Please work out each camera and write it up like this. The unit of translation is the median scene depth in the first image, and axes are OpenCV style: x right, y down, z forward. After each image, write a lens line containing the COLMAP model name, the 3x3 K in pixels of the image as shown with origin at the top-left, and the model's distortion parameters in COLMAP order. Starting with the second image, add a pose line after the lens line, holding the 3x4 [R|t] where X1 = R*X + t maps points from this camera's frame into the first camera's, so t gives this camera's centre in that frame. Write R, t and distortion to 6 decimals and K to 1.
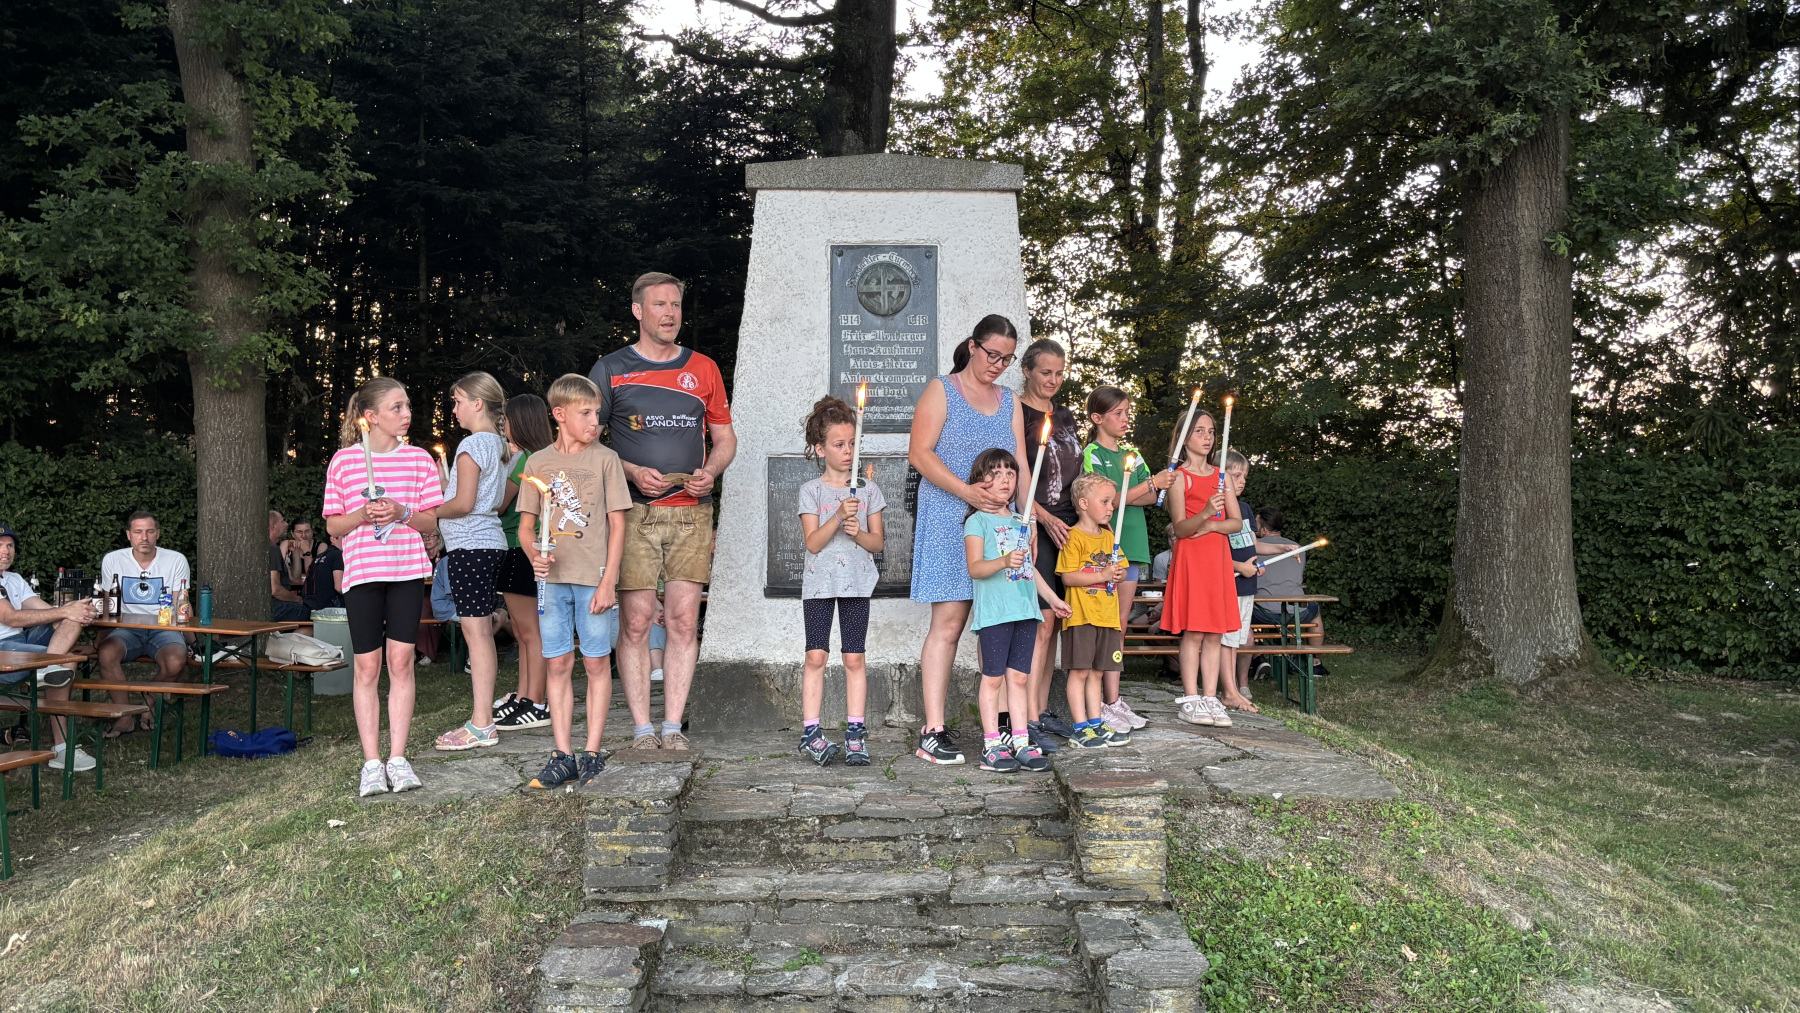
lens RADIAL K [[1471.1, 0, 902.6], [0, 1471.1, 497.5], [0, 0, 1]] dist [0.038384, -0.035082]
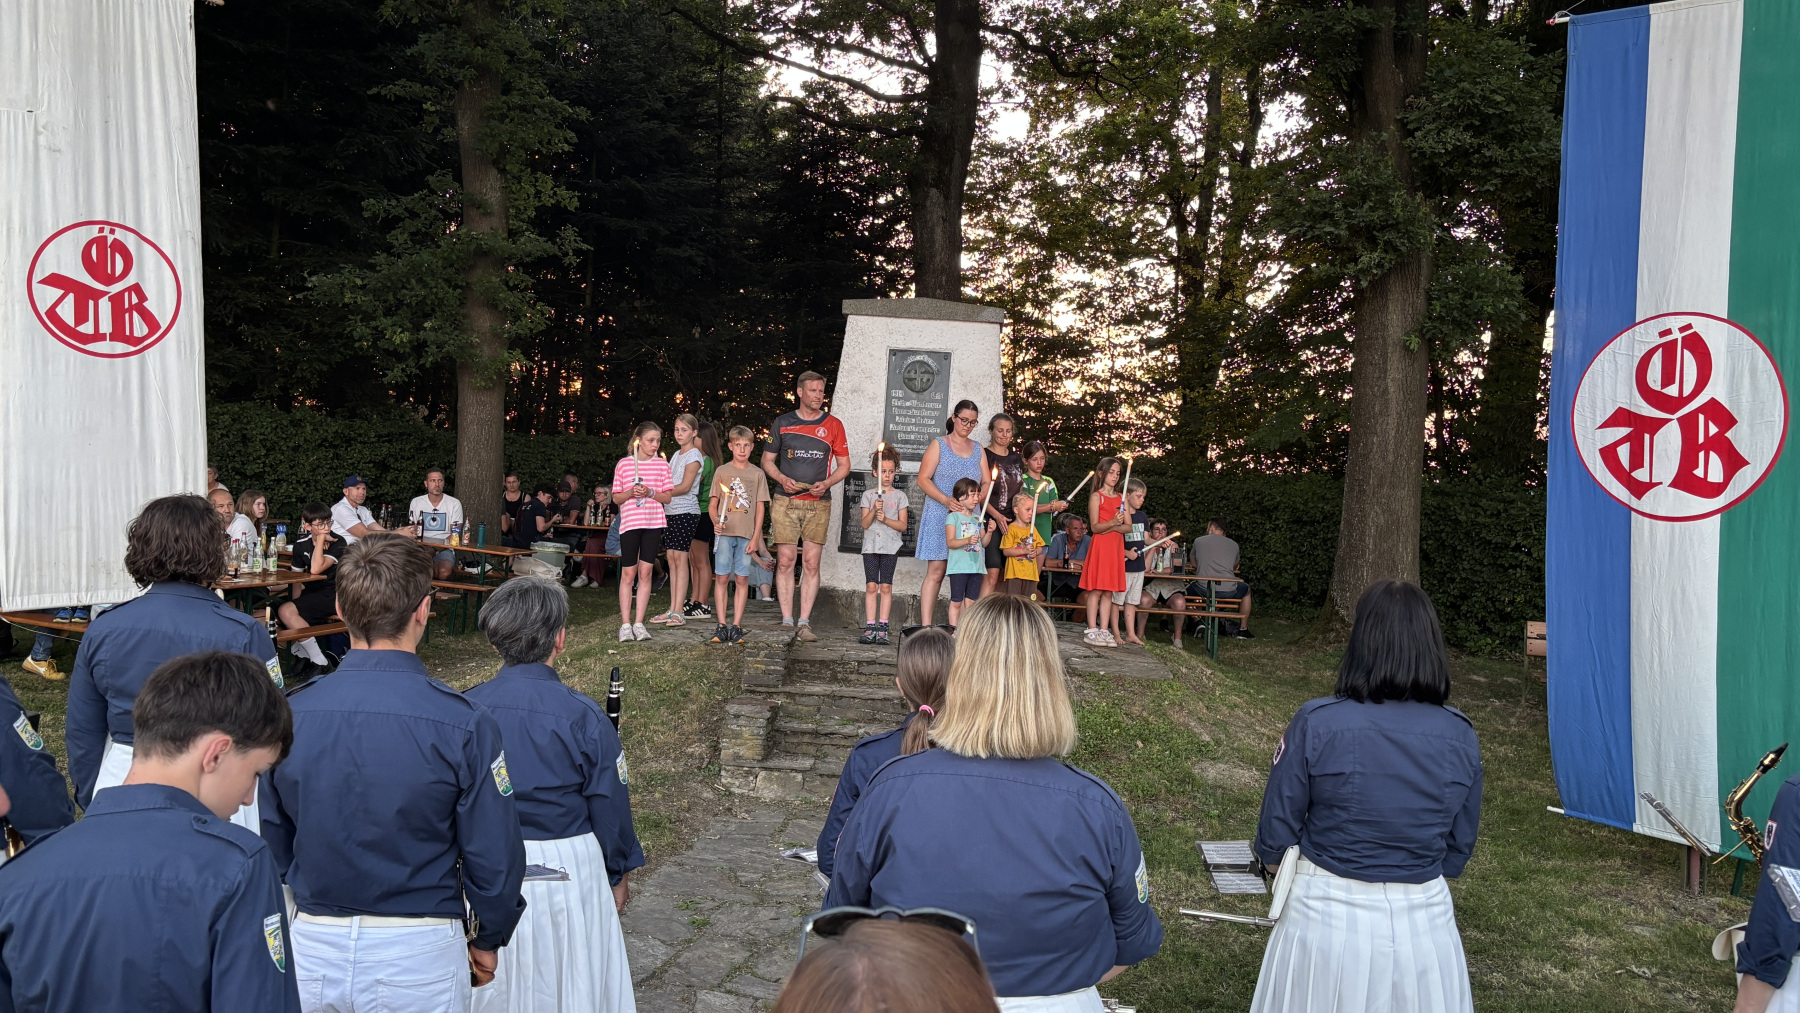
lens RADIAL K [[1471.1, 0, 899.3], [0, 1471.1, 503.0], [0, 0, 1]] dist [0.038384, -0.035082]
pose [[0.996191, 0.062384, -0.060933, 0.077904], [-0.060810, 0.997775, 0.027345, -0.040136], [0.062503, -0.023536, 0.997767, -0.706745]]
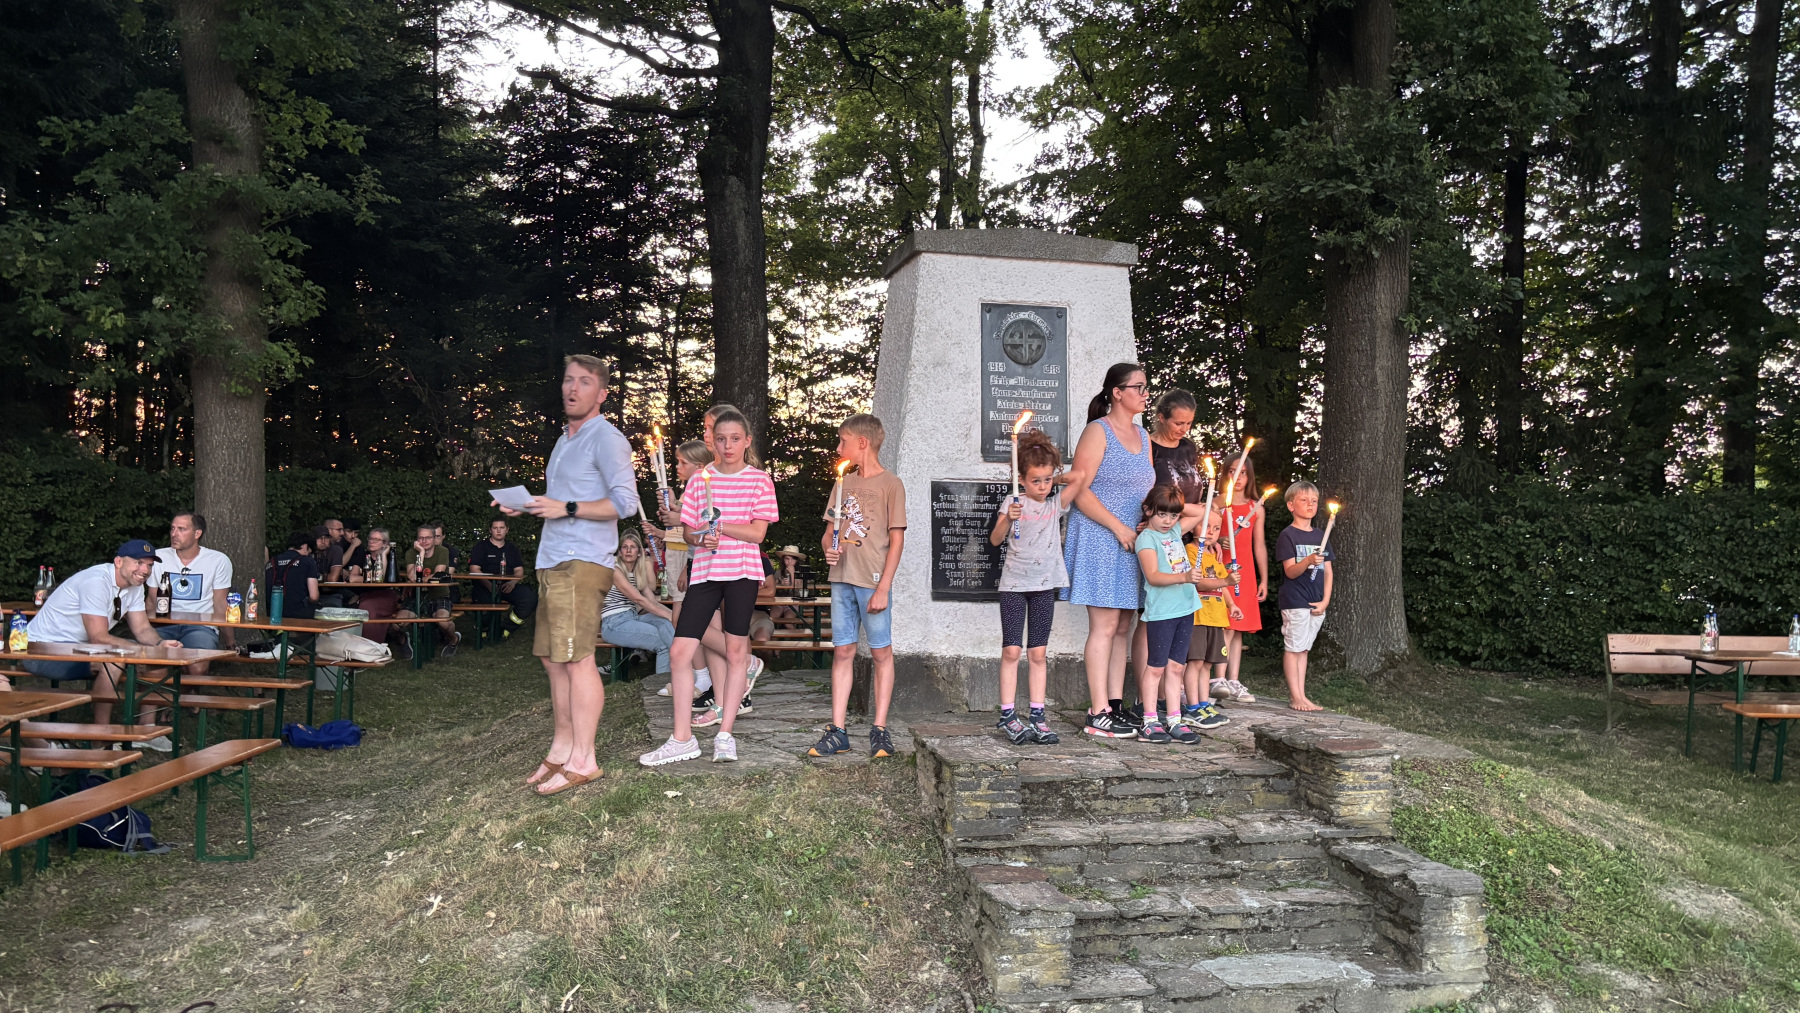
lens RADIAL K [[1358.0, 0, 905.7], [0, 1358.0, 518.6], [0, 0, 1]] dist [0.021053, -0.003425]
pose [[0.976395, 0.020977, 0.214971, -0.338058], [-0.022126, 0.999751, 0.002937, -0.000087], [-0.214856, -0.007624, 0.976616, -0.051906]]
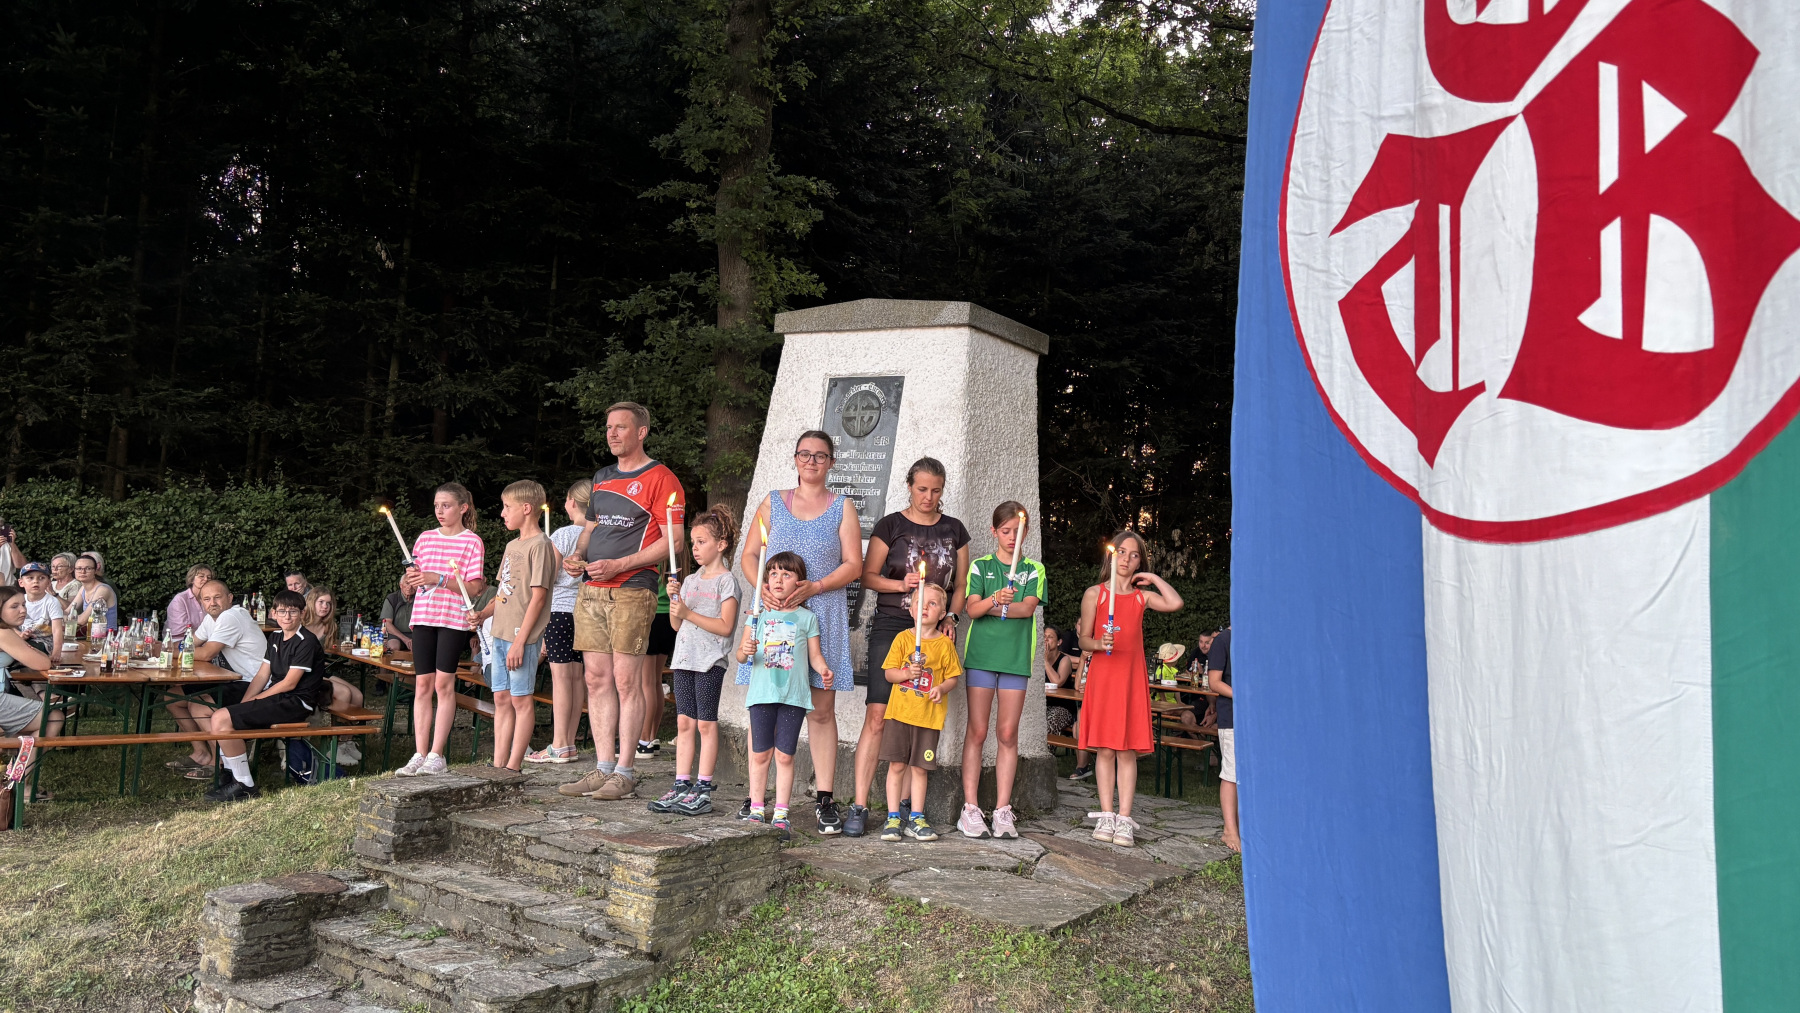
lens RADIAL K [[1358.0, 0, 899.5], [0, 1358.0, 490.8], [0, 0, 1]] dist [0.021053, -0.003425]
pose [[0.824228, 0.024958, -0.565708, 0.613361], [-0.072788, 0.995410, -0.062136, -0.018098], [0.561561, 0.092391, 0.822261, 0.147507]]
